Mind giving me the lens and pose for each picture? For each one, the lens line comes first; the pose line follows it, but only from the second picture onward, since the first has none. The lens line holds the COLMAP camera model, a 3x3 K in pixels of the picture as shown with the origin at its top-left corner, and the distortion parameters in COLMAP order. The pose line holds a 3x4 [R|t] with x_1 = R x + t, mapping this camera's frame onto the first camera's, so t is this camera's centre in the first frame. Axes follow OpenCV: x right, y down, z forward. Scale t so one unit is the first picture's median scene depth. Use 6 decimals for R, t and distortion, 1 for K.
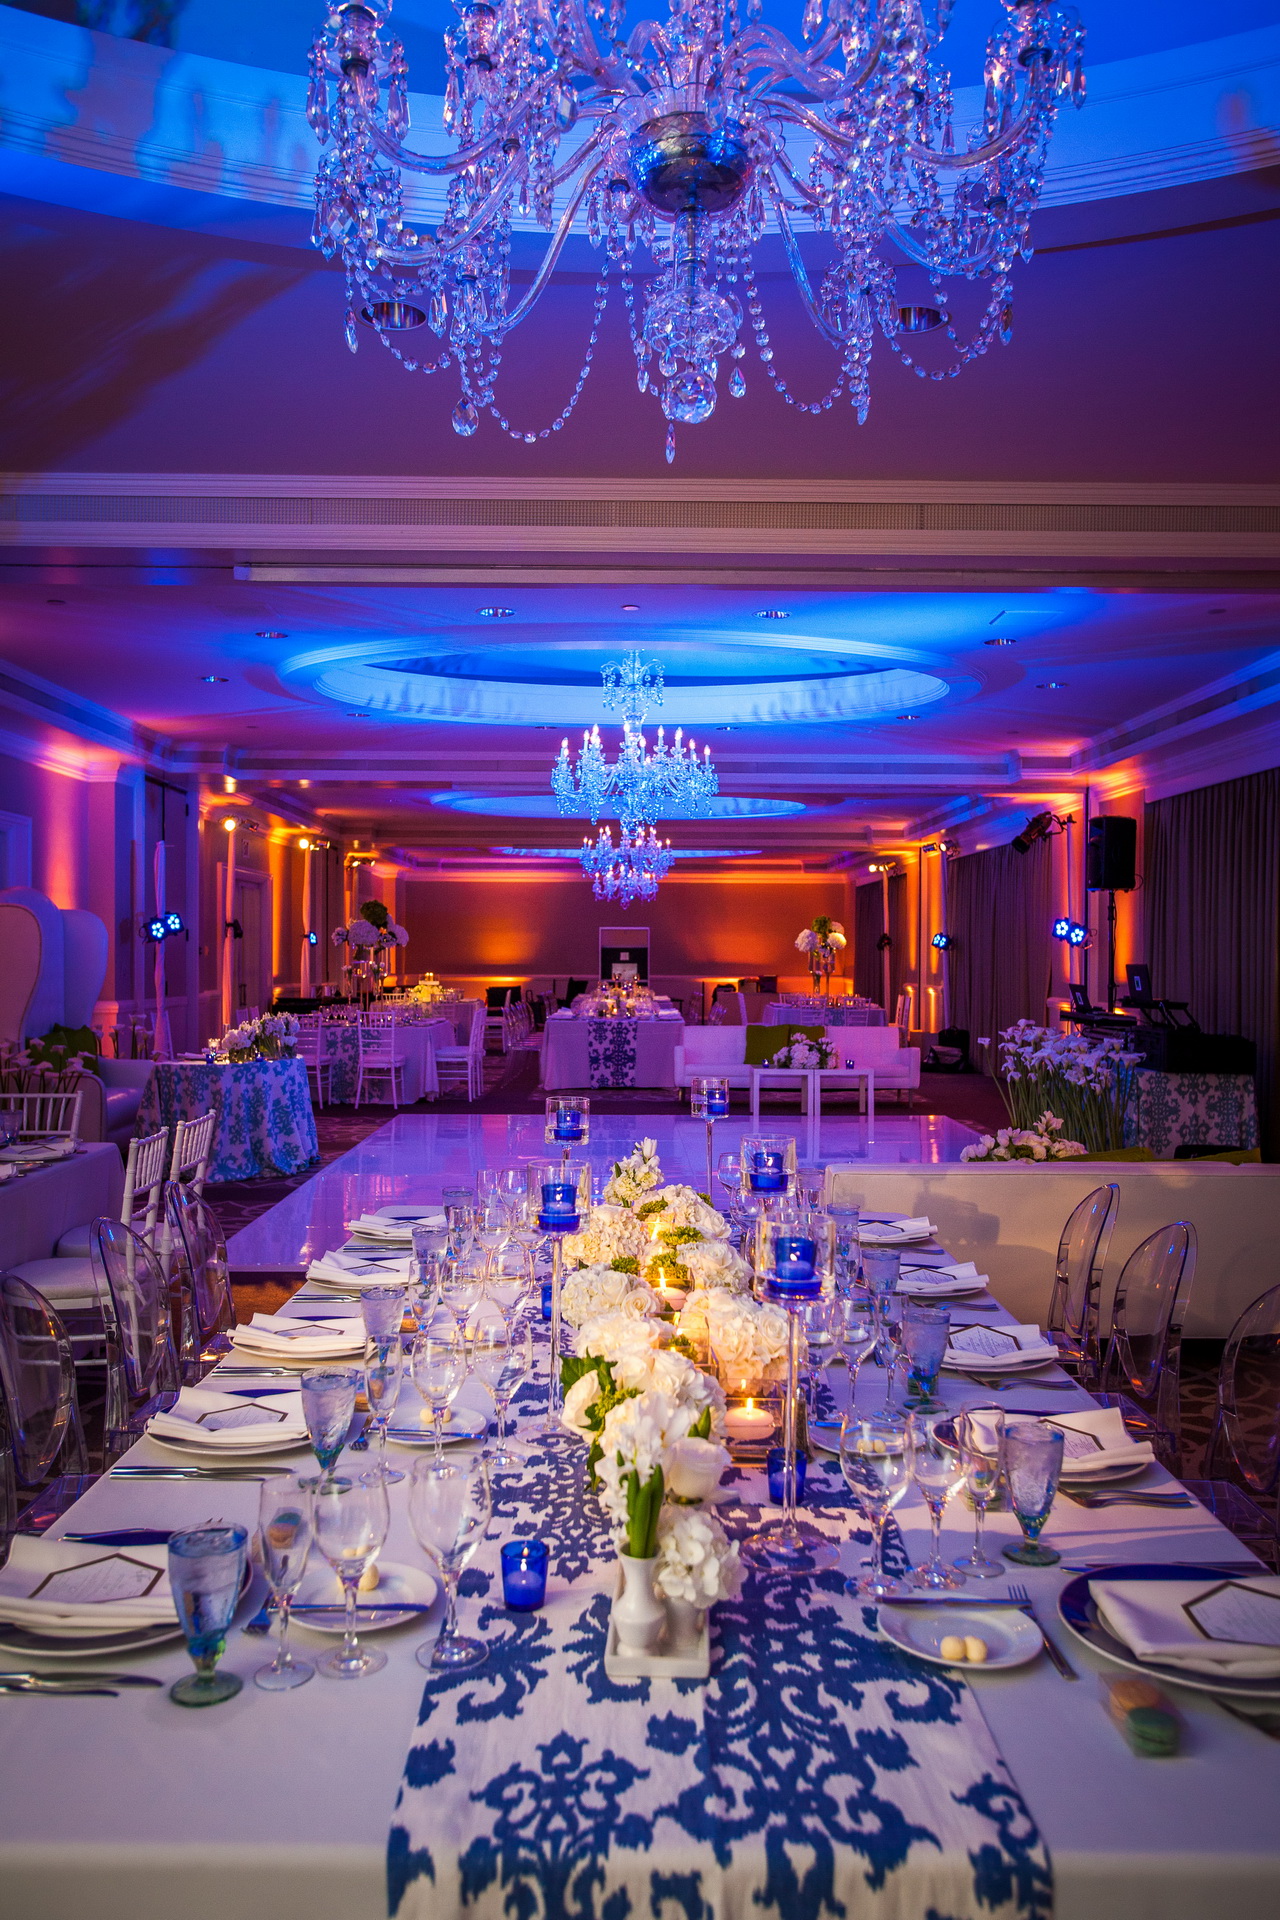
lens RADIAL K [[1510.3, 0, 645.1], [0, 1510.3, 951.9], [0, 0, 1]] dist [0.014891, 0.003226]
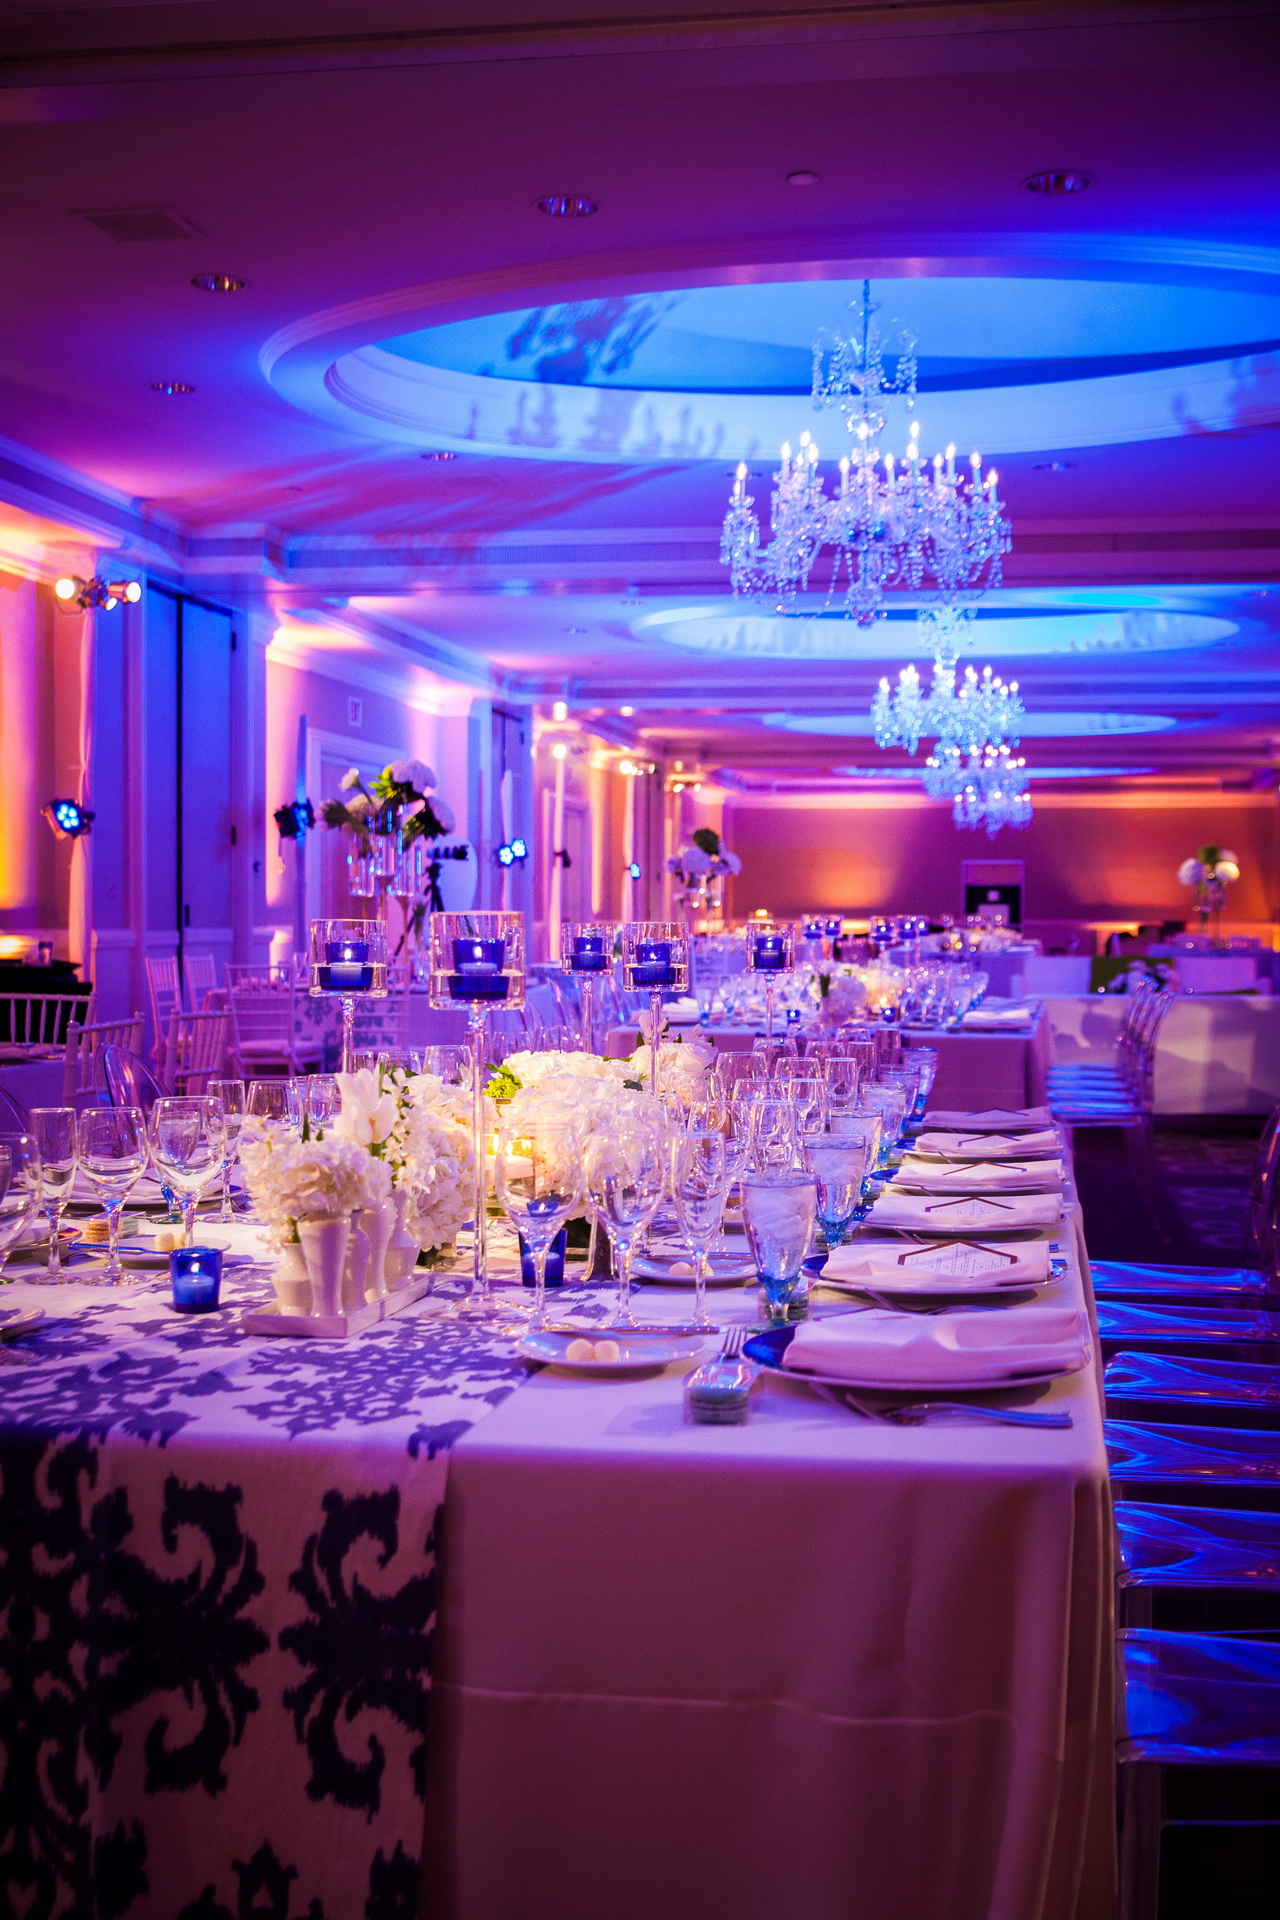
lens RADIAL K [[2191.9, 0, 640.3], [0, 2191.9, 960.2], [0, 0, 1]] dist [-0.004856, 0.000000]
pose [[0.980773, 0.005809, -0.195064, 0.058538], [-0.001310, 0.999730, 0.023188, 0.019742], [0.195146, -0.022487, 0.980516, -0.418112]]
